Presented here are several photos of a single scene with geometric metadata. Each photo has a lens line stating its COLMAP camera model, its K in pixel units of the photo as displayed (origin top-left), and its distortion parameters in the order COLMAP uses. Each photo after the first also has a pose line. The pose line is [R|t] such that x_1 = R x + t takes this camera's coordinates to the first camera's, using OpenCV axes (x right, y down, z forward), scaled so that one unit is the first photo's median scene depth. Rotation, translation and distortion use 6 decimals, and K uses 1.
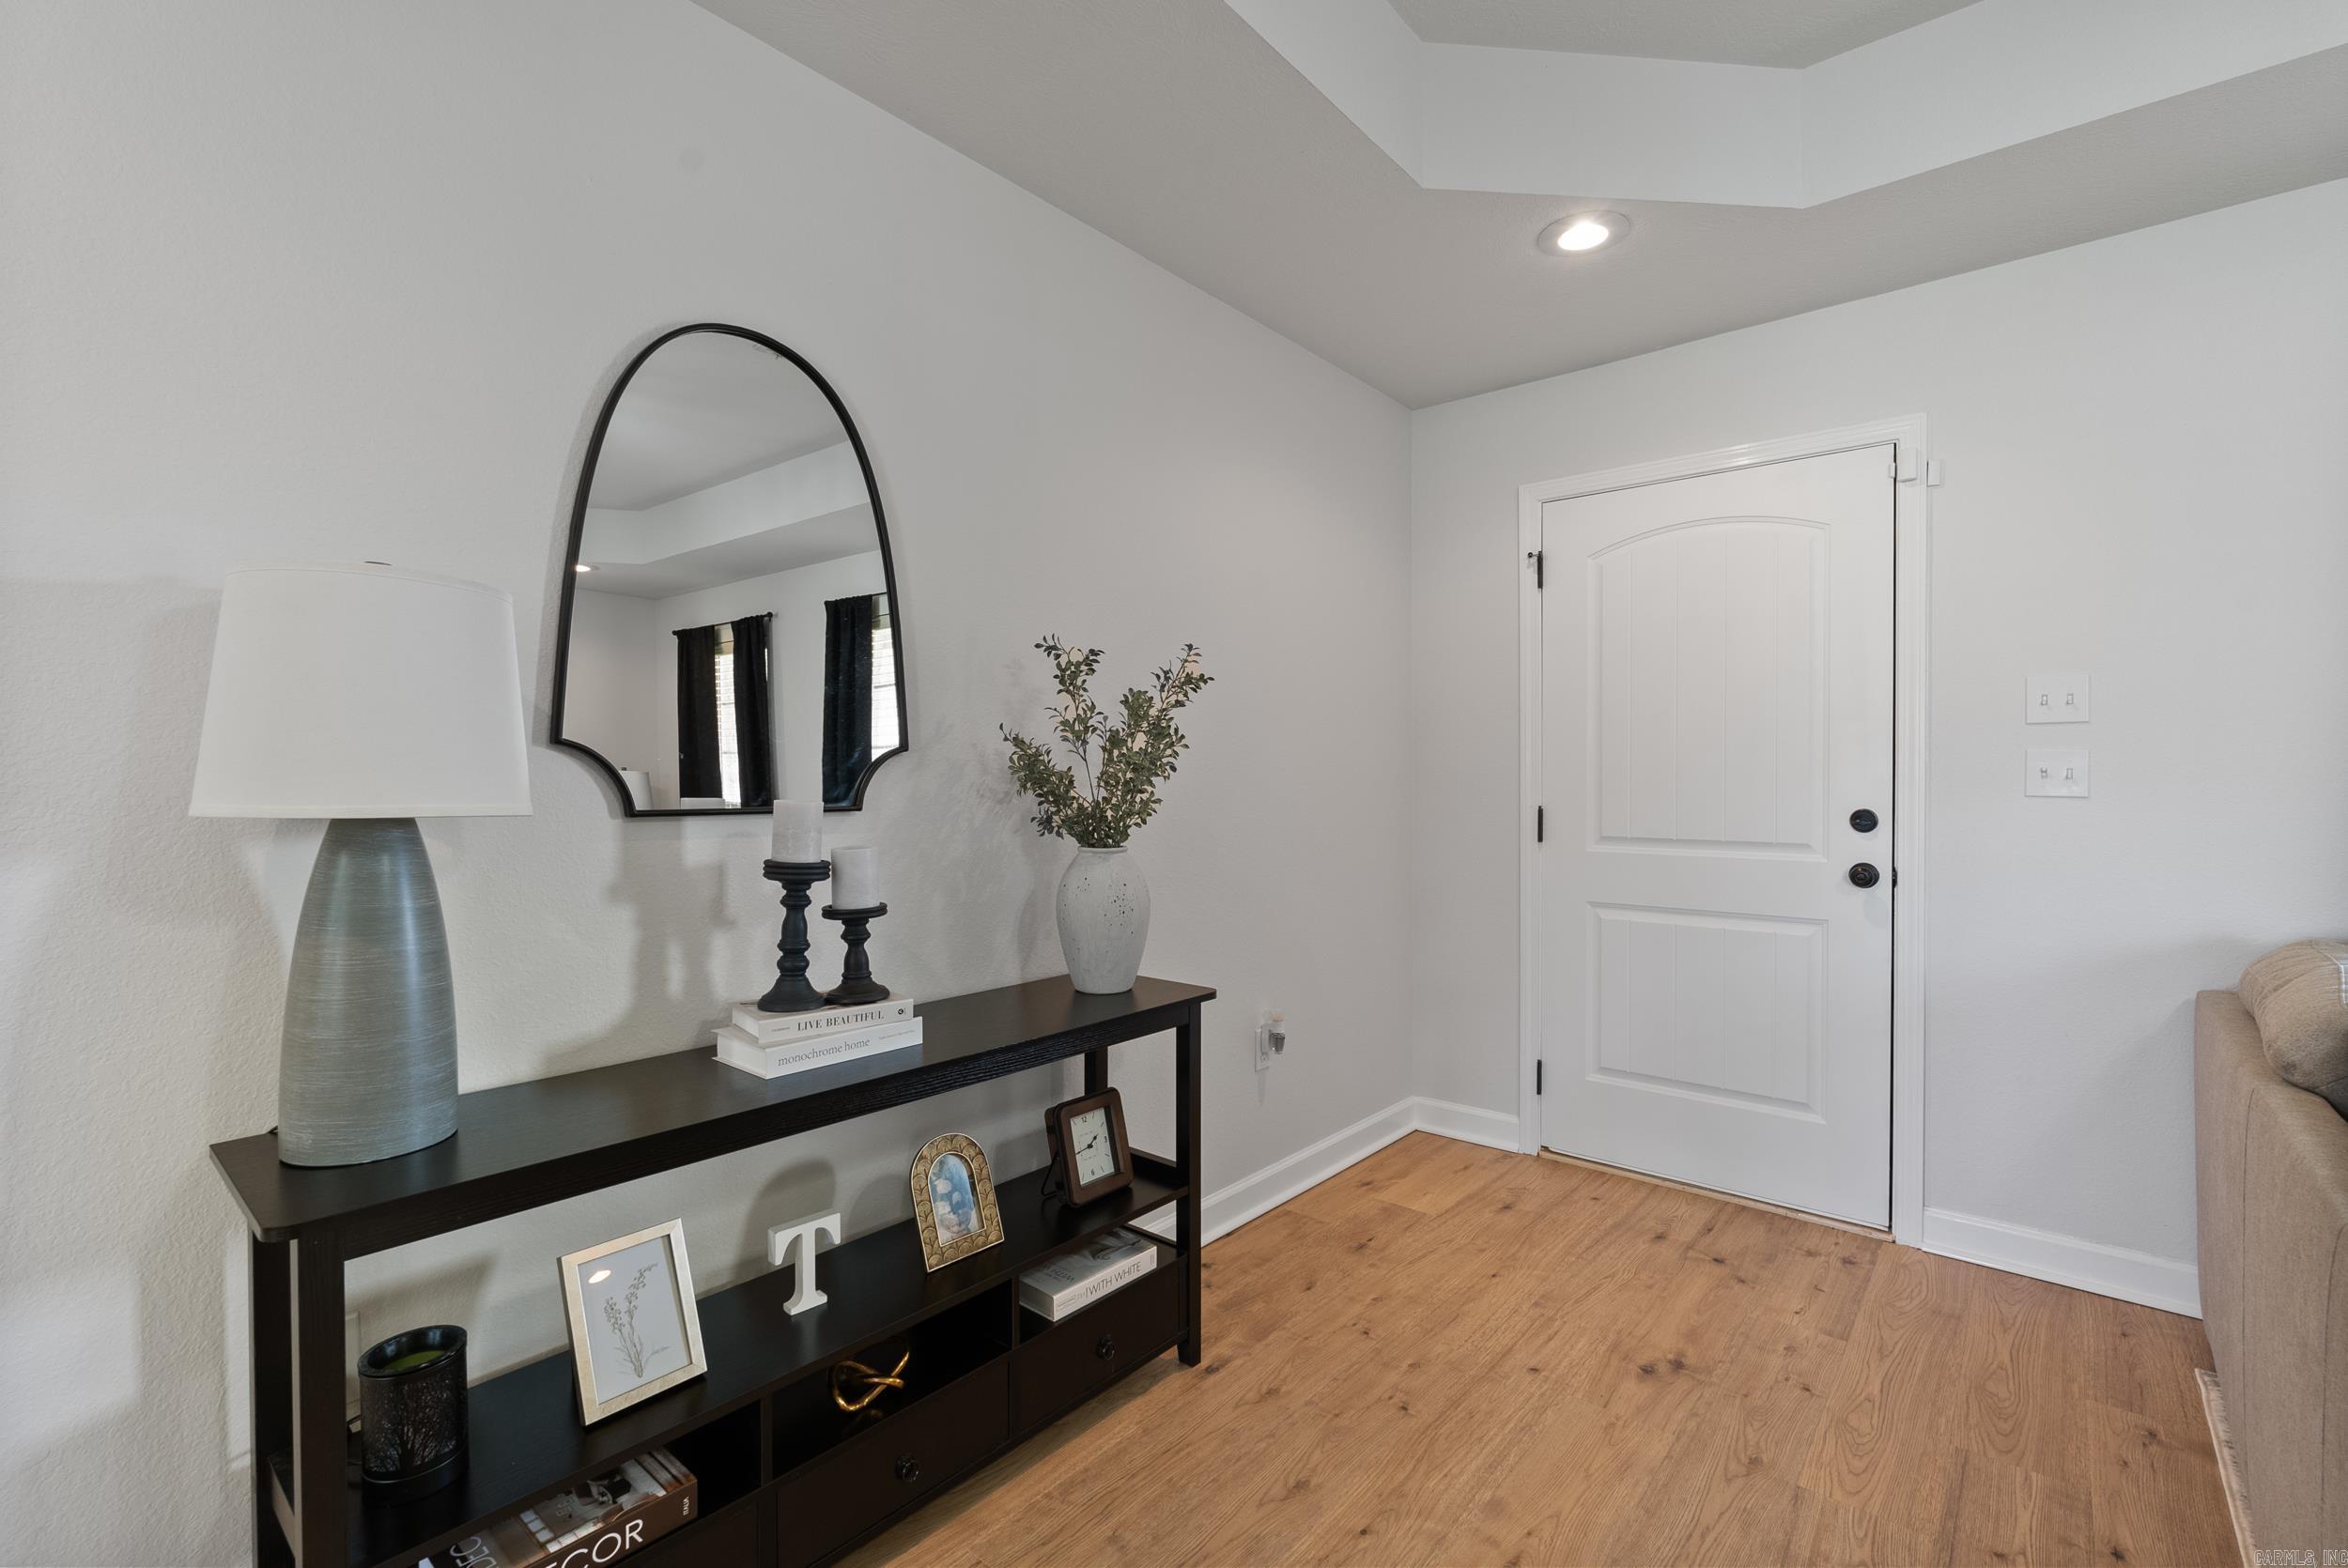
lens RADIAL K [[1040.0, 0, 1204.7], [0, 1040.0, 781.3], [0, 0, 1]] dist [-0.010481, 0.001842]
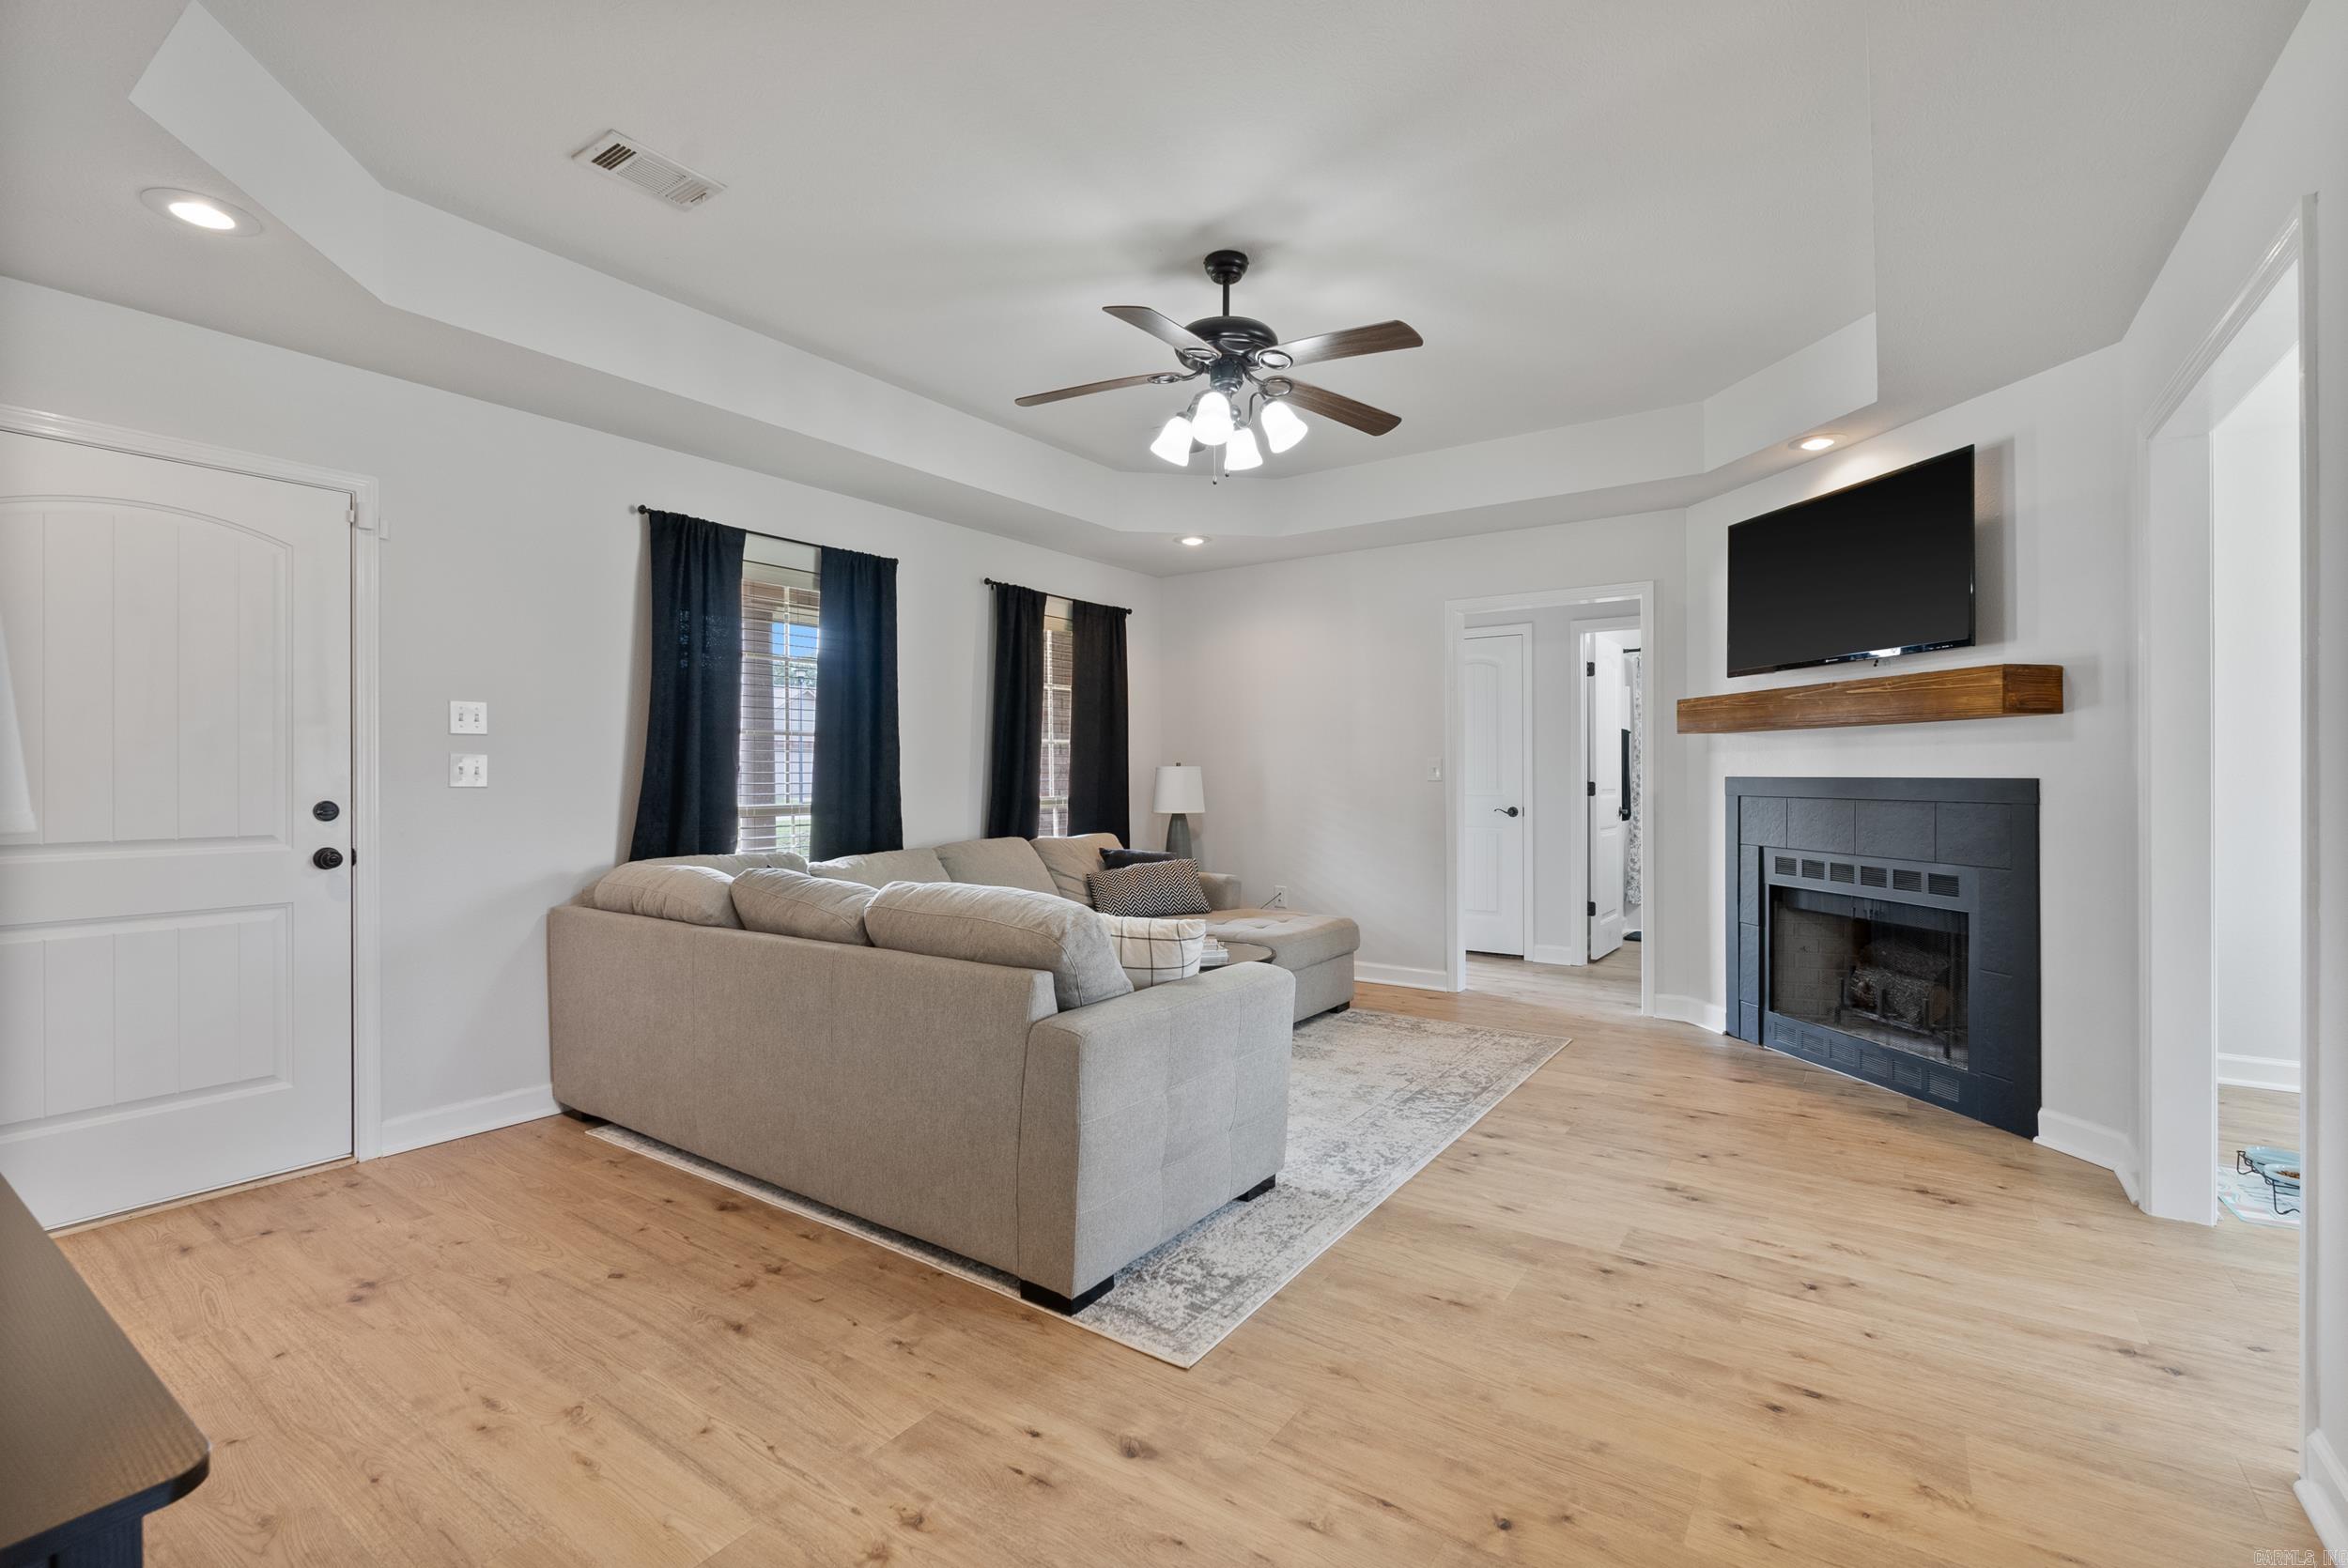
lens RADIAL K [[1040.0, 0, 1160.4], [0, 1040.0, 765.3], [0, 0, 1]] dist [-0.010481, 0.001842]
pose [[-0.082546, 0.006793, 0.996564, -0.693814], [0.007238, 0.999954, -0.006216, 0.000935], [-0.996561, 0.006700, -0.082591, 0.196642]]
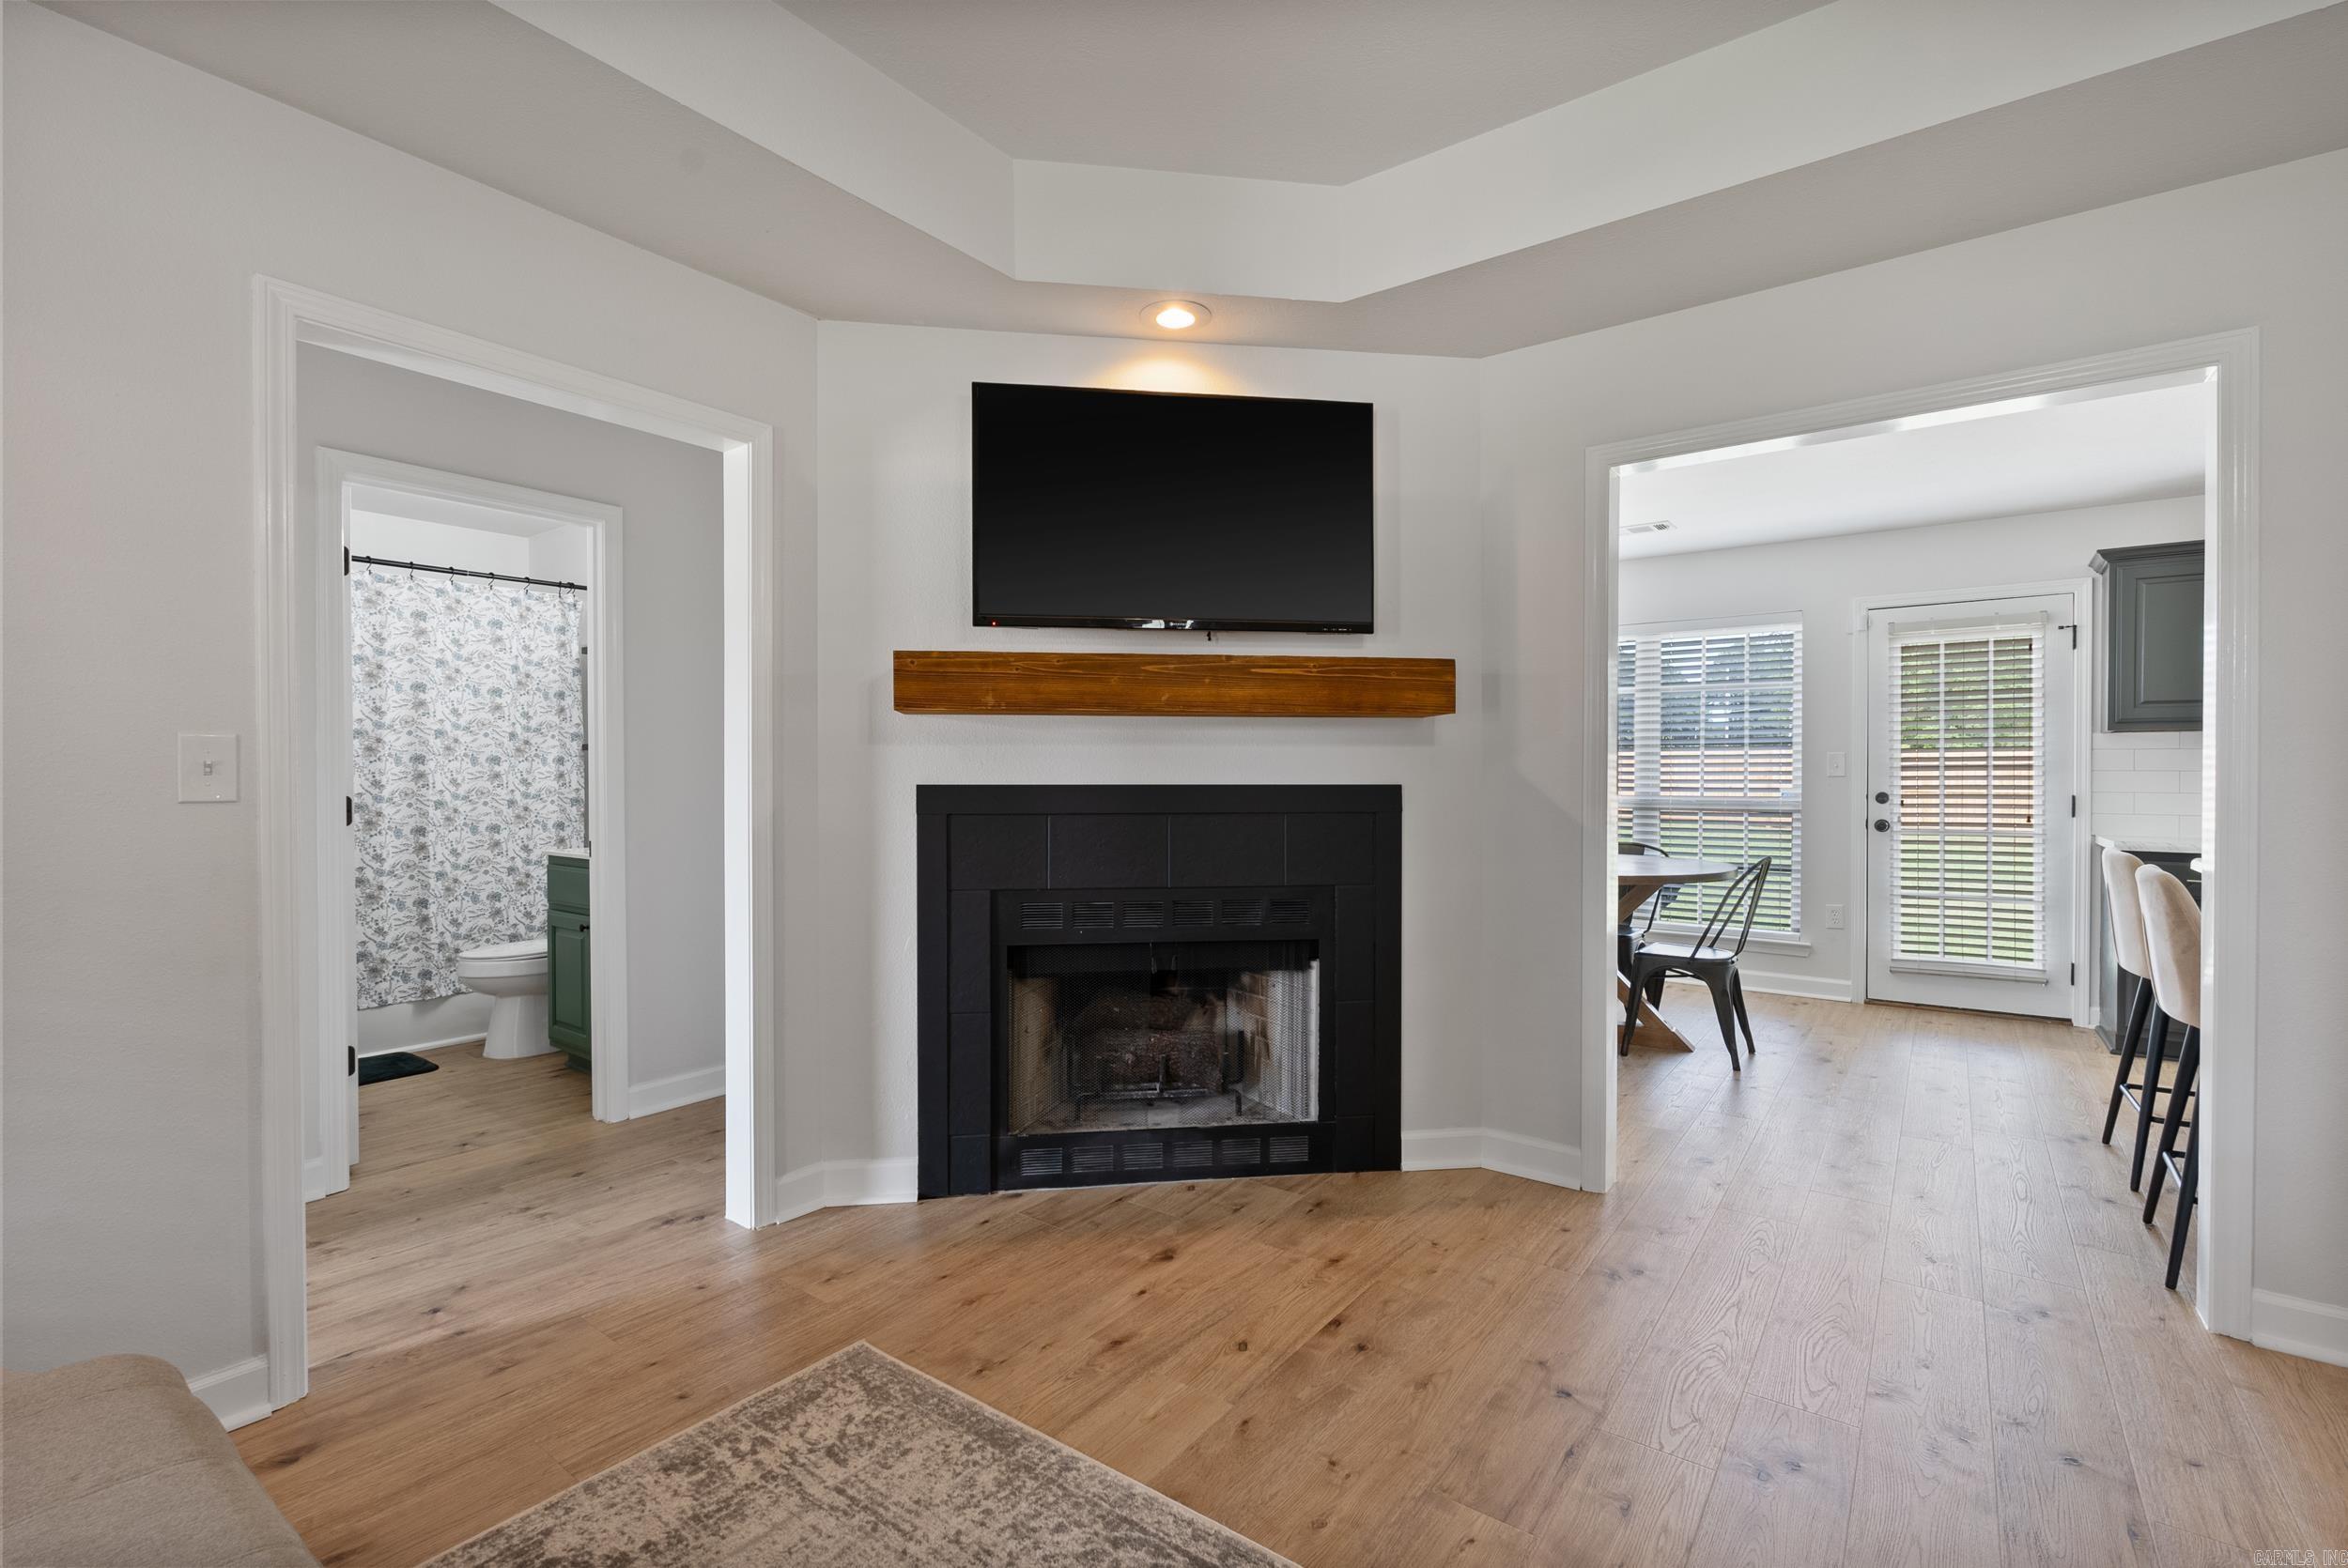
lens RADIAL K [[1040.0, 0, 1175.6], [0, 1040.0, 775.3], [0, 0, 1]] dist [-0.010481, 0.001842]
pose [[-0.998195, -0.001785, -0.060029, 0.989230], [-0.002218, 0.999972, 0.007148, -0.001732], [0.060014, 0.007268, -0.998171, 0.203056]]
